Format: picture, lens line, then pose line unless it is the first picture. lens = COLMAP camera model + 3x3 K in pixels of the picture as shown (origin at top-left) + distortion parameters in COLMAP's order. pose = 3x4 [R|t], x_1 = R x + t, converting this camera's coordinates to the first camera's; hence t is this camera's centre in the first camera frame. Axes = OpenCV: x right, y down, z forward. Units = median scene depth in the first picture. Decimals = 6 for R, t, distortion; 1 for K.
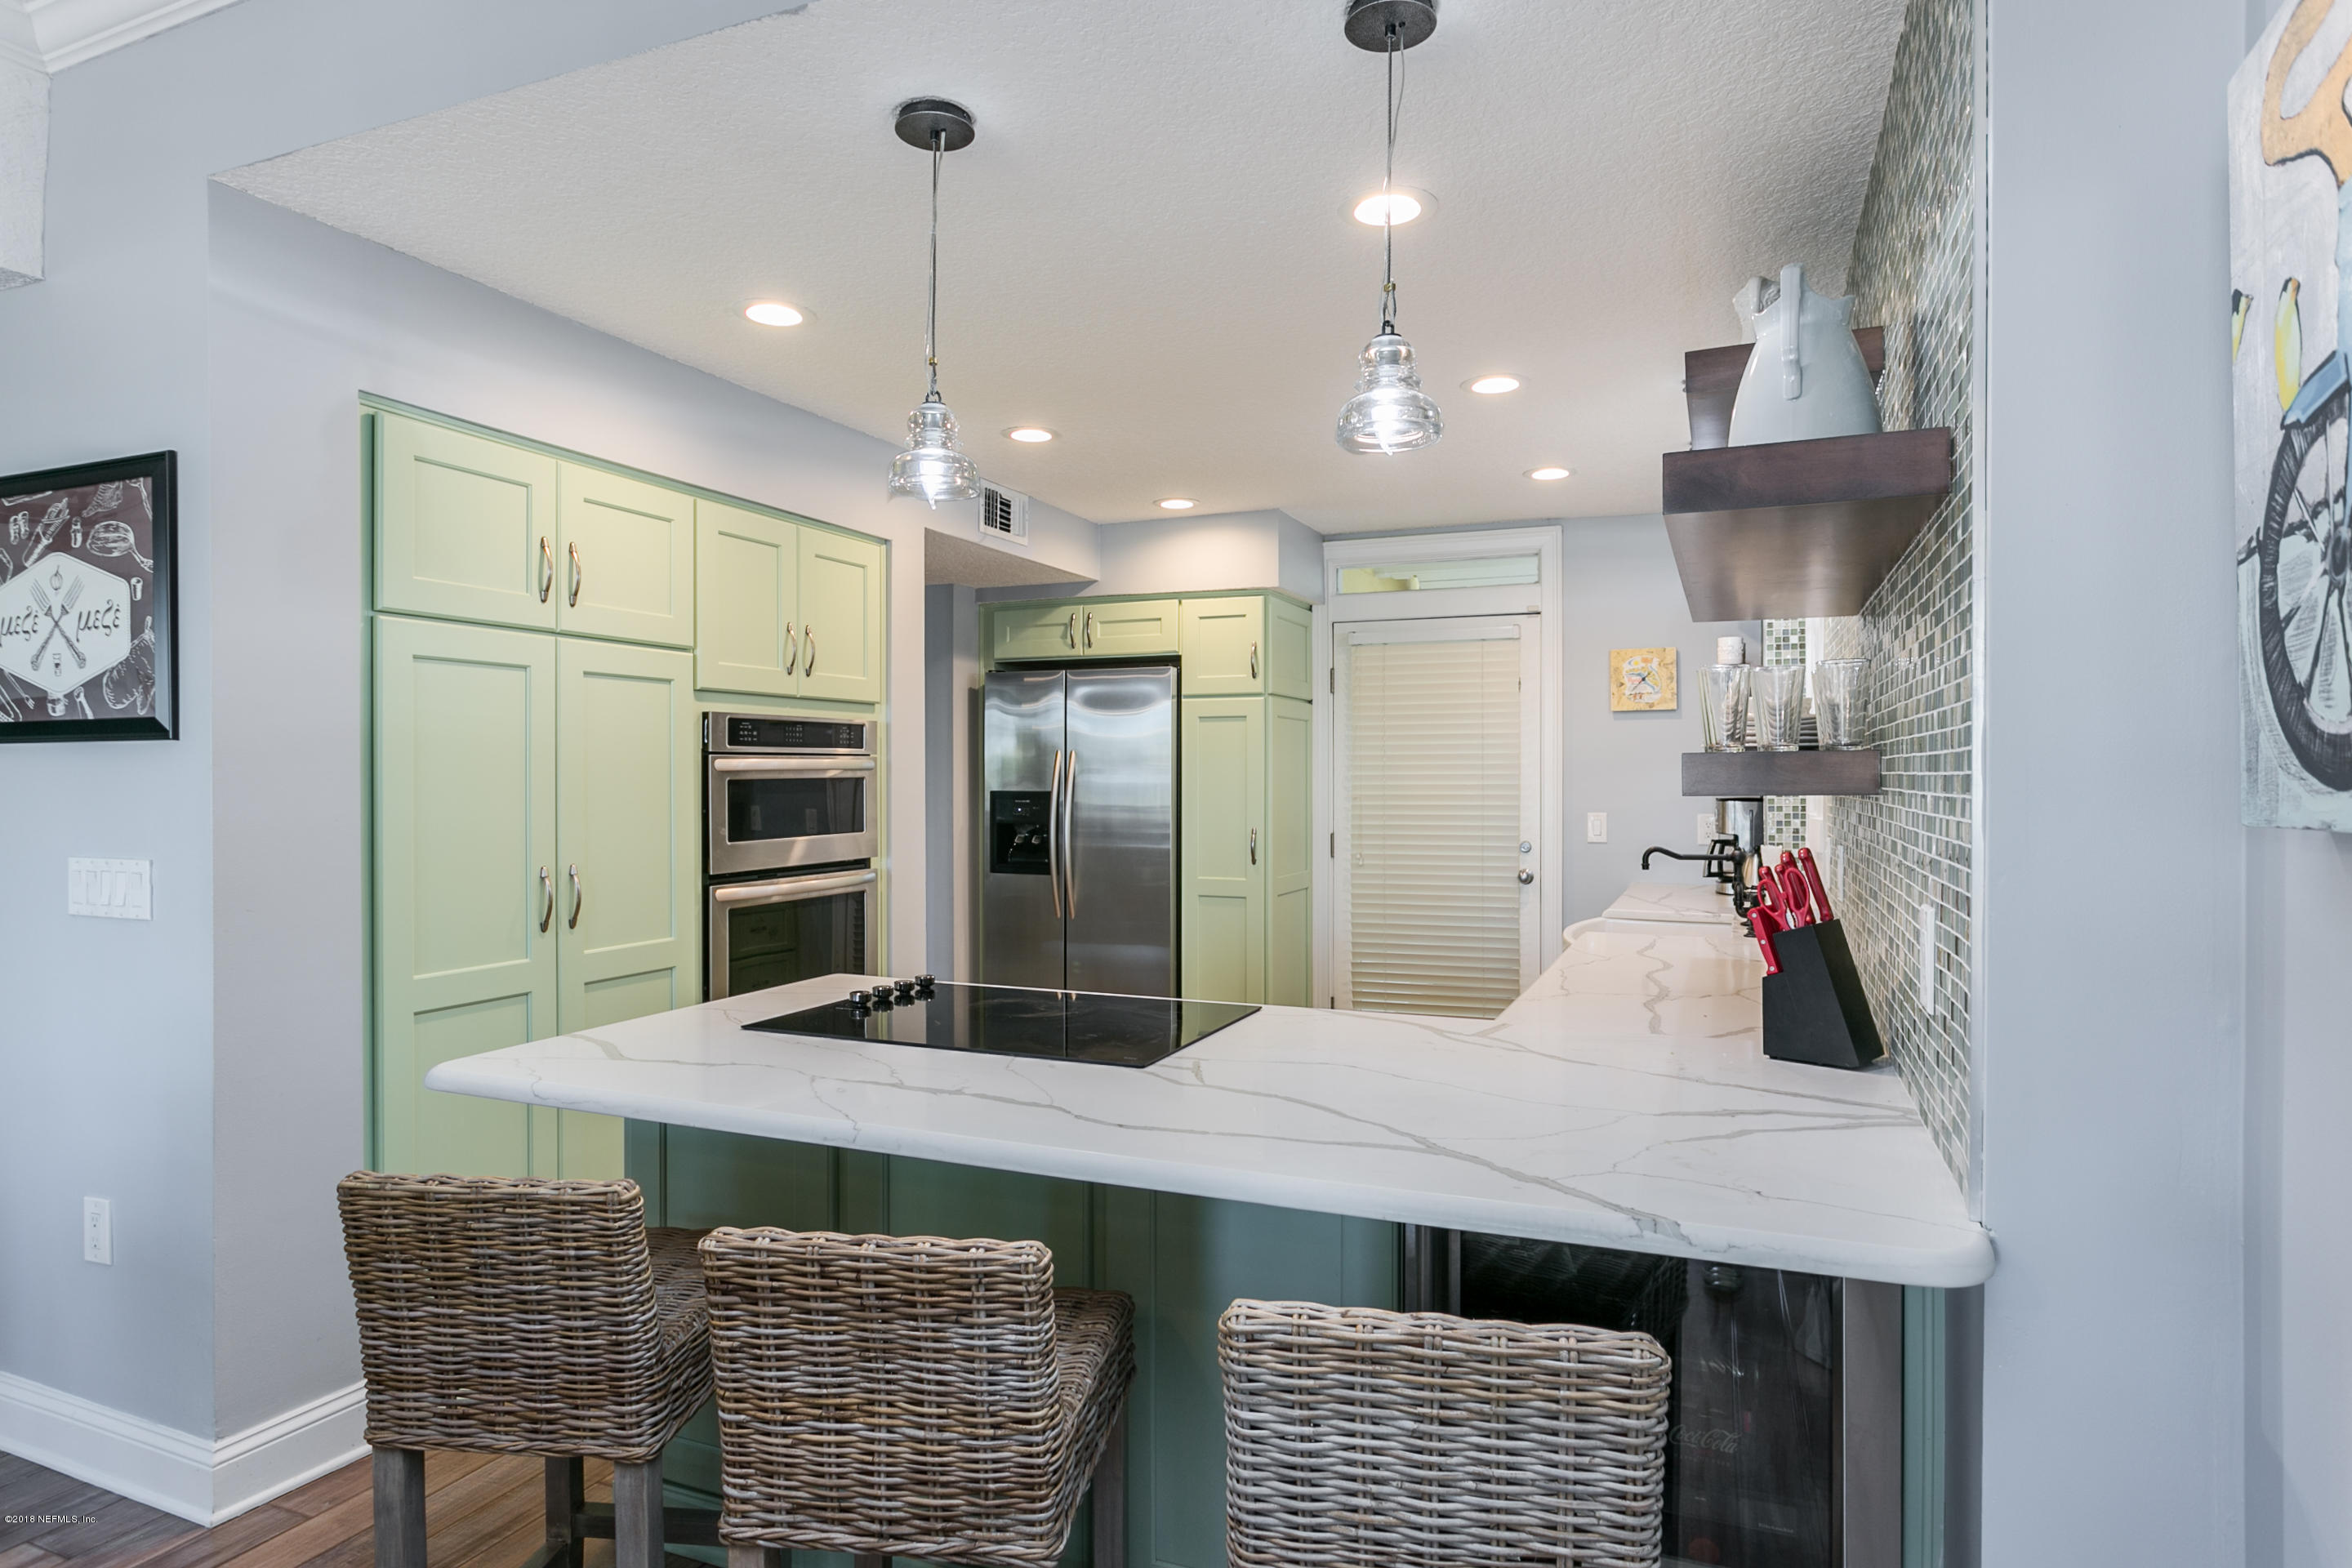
lens RADIAL K [[1326.6, 0, 1176.0], [0, 1326.6, 784.0], [0, 0, 1]] dist [-0.002875, -0.000710]
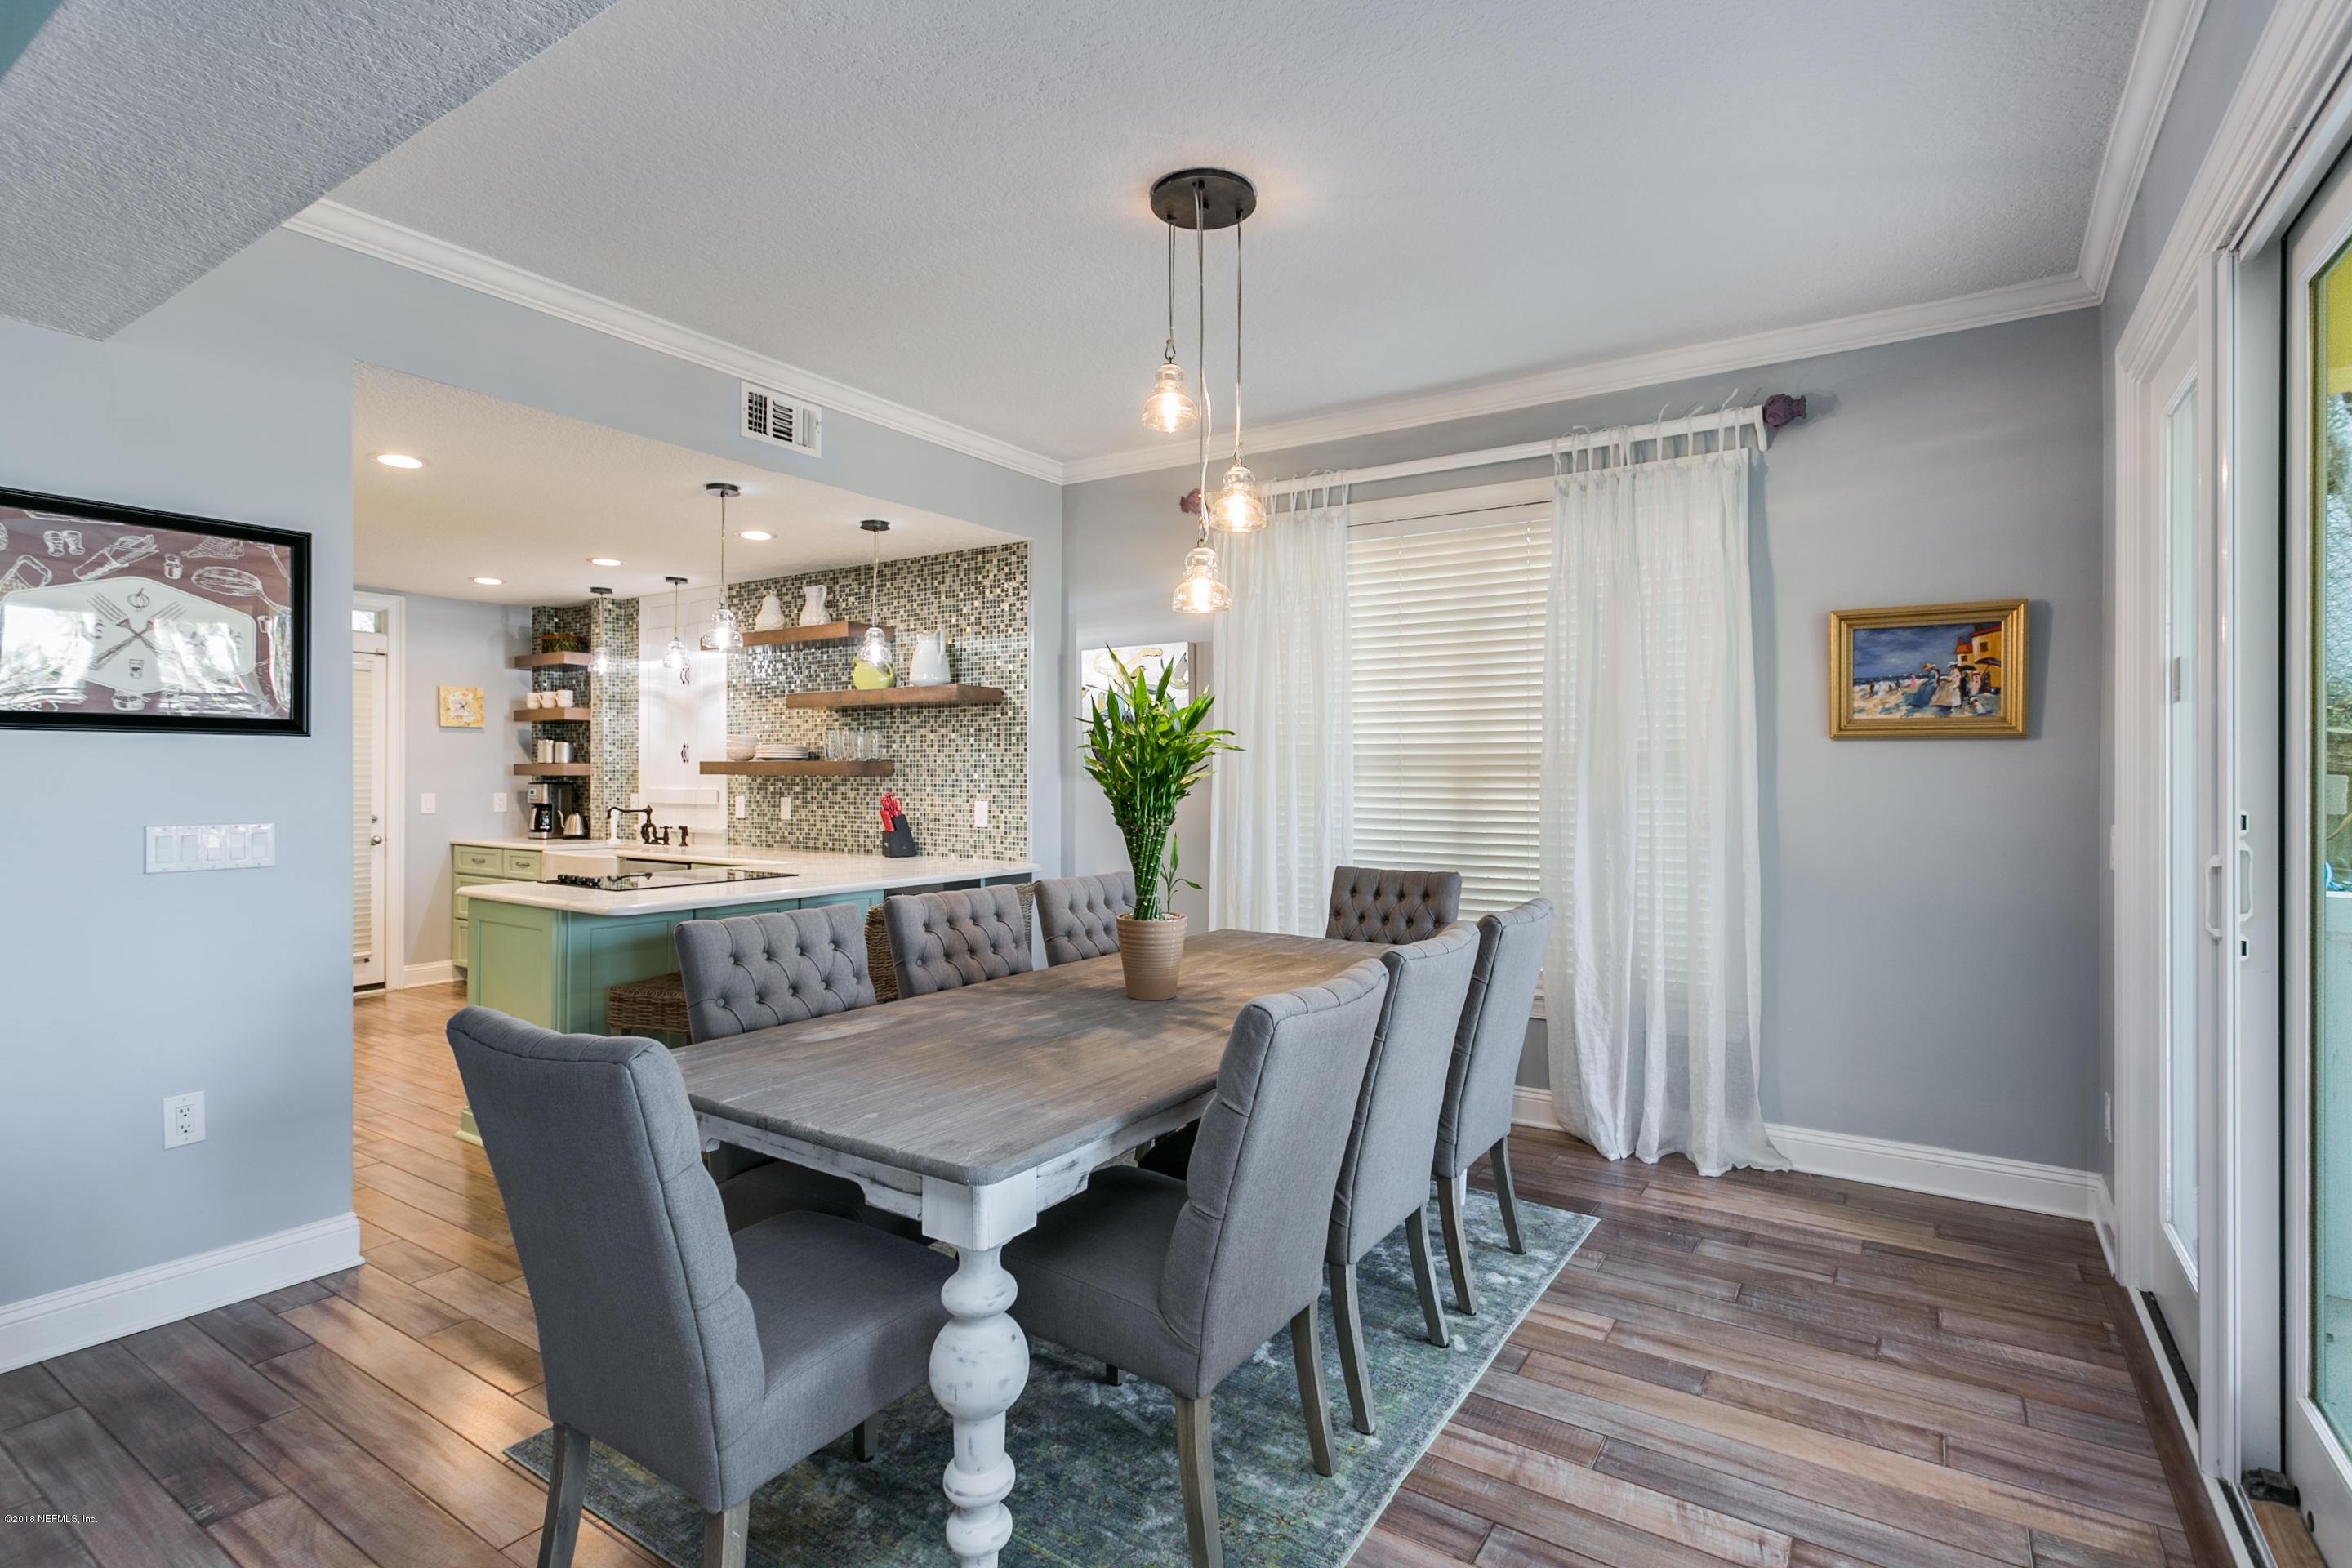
lens RADIAL K [[1133.3, 0, 1179.1], [0, 1133.3, 774.6], [0, 0, 1]] dist [0.002705, 0.000451]
pose [[0.178020, 0.001089, 0.984026, -0.990450], [0.004425, 0.999988, -0.001907, 0.007888], [-0.984017, 0.004693, 0.178014, -0.075041]]
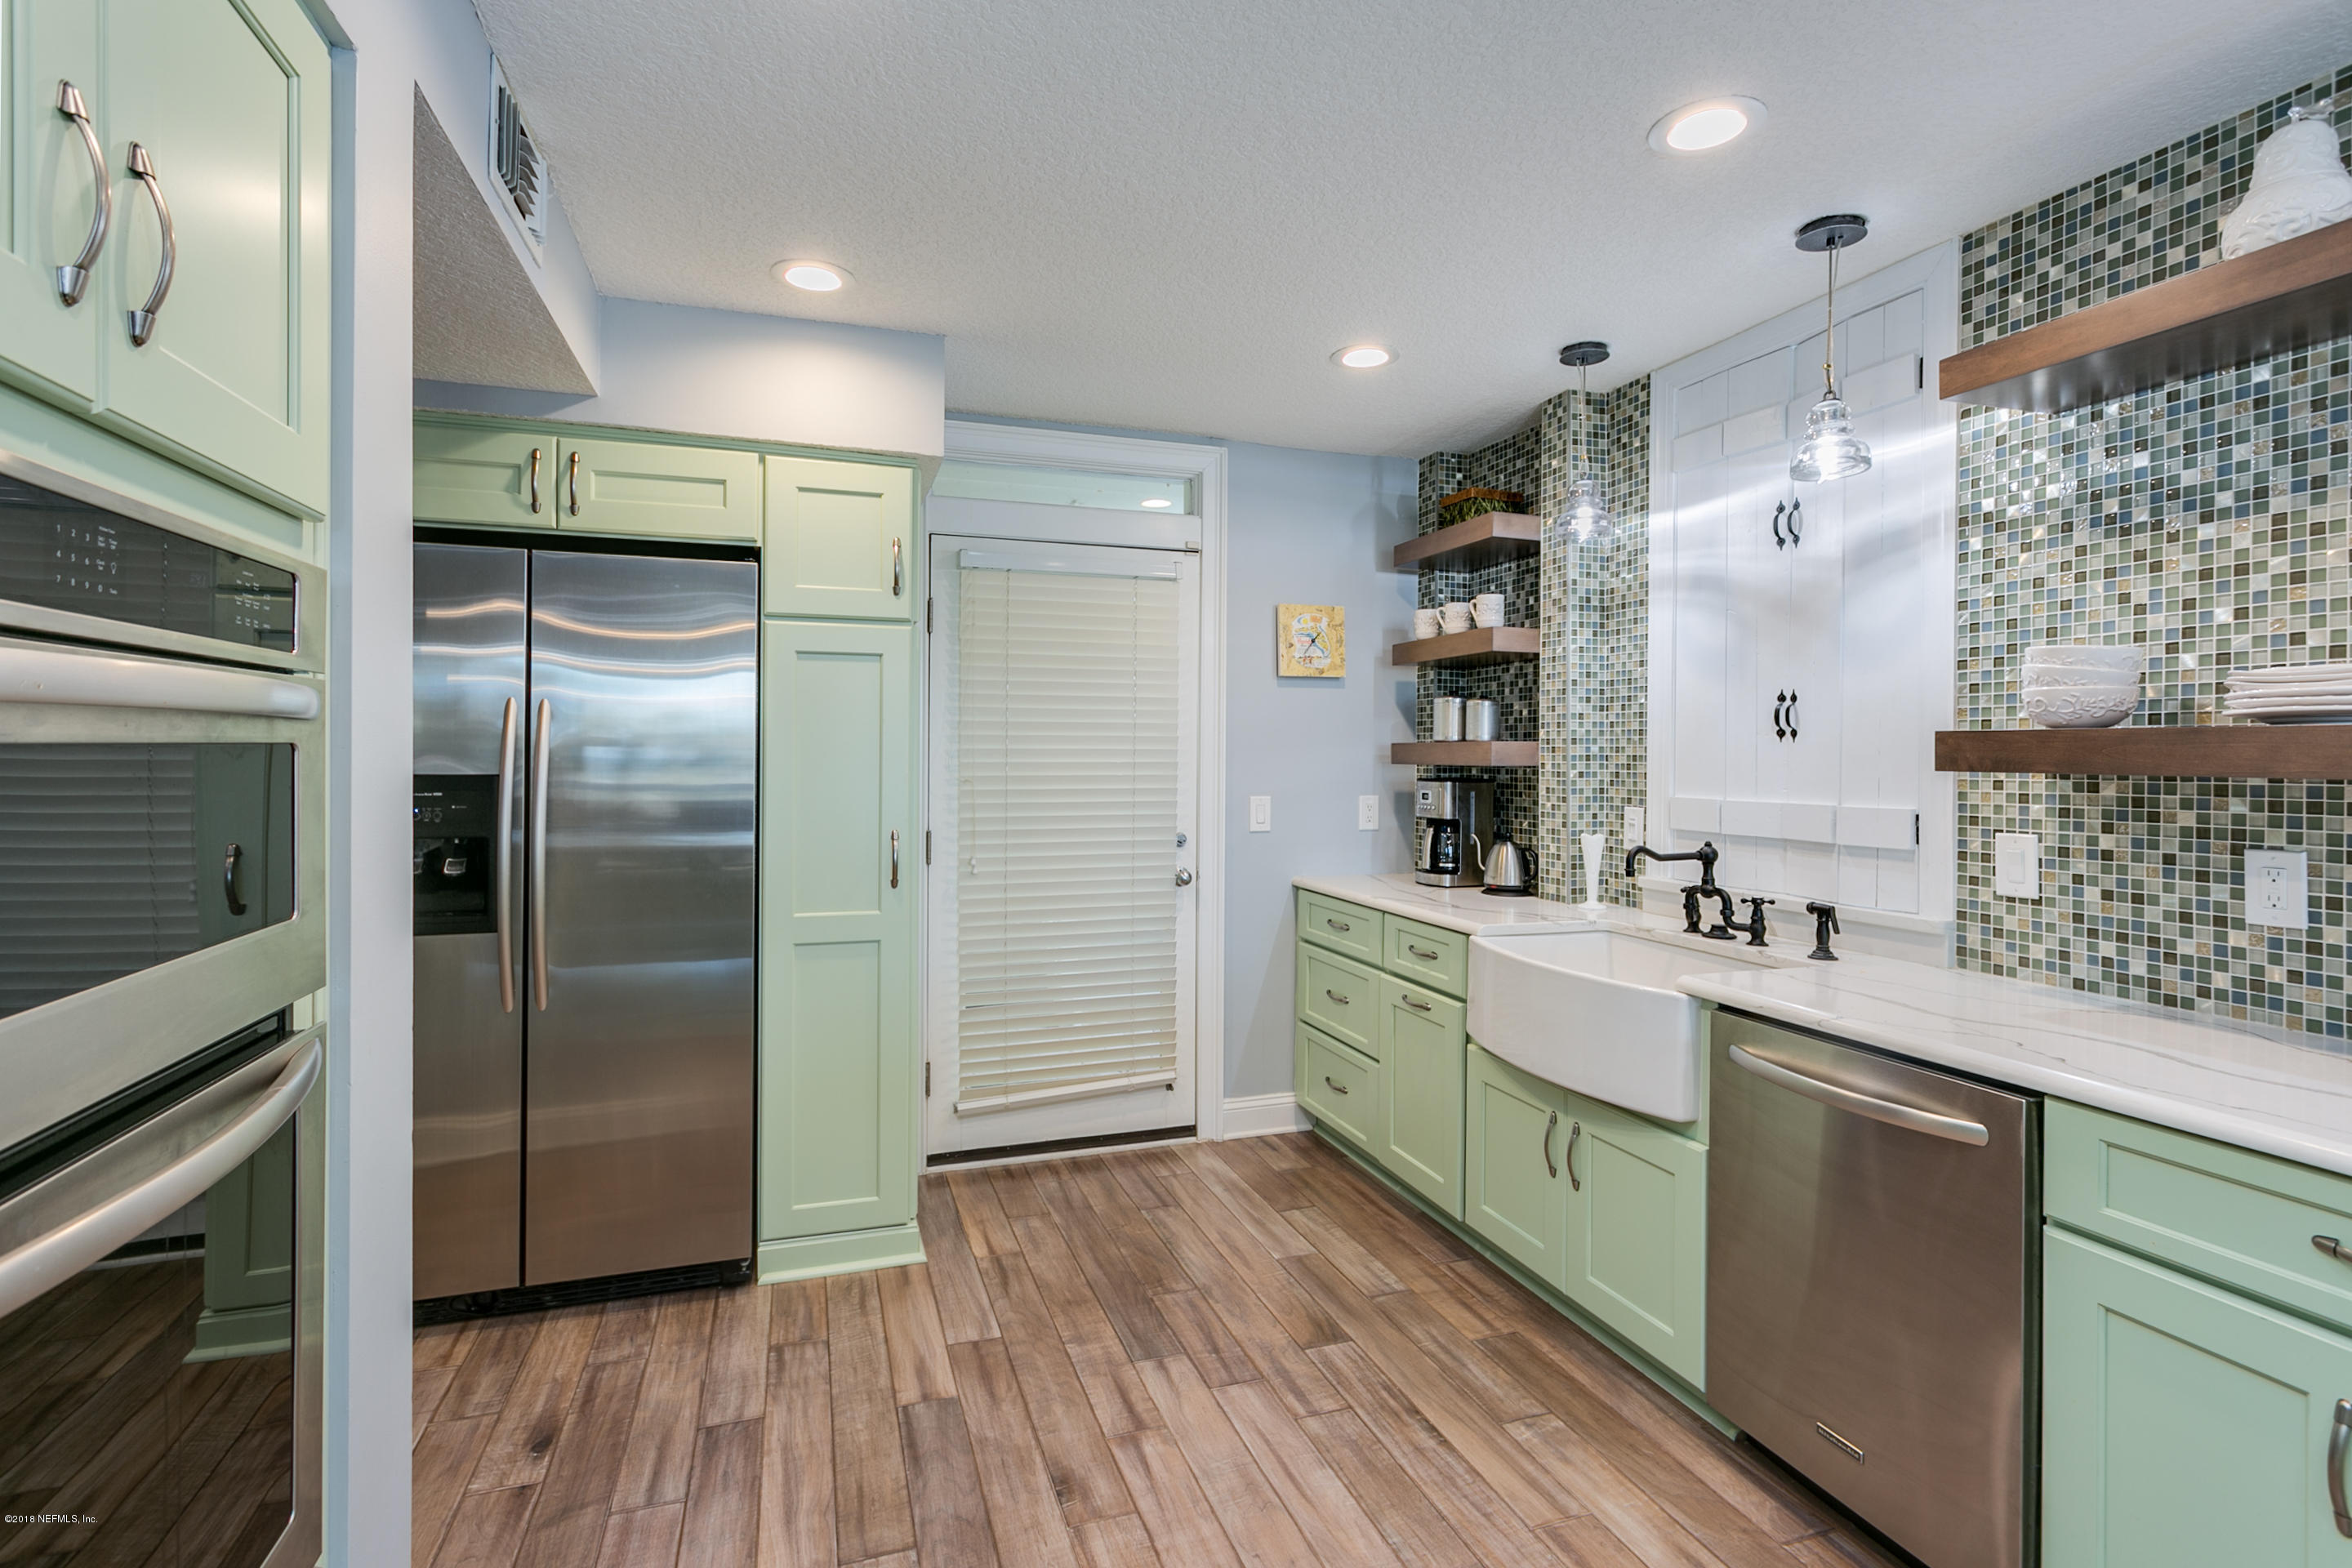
lens RADIAL K [[1115.4, 0, 1173.8], [0, 1115.4, 762.5], [0, 0, 1]] dist [-0.000169, 0.000320]
pose [[0.747912, 0.000403, 0.663798, -0.243650], [-0.002214, 0.999996, 0.001888, -0.001182], [-0.663795, -0.002882, 0.747909, 0.634883]]
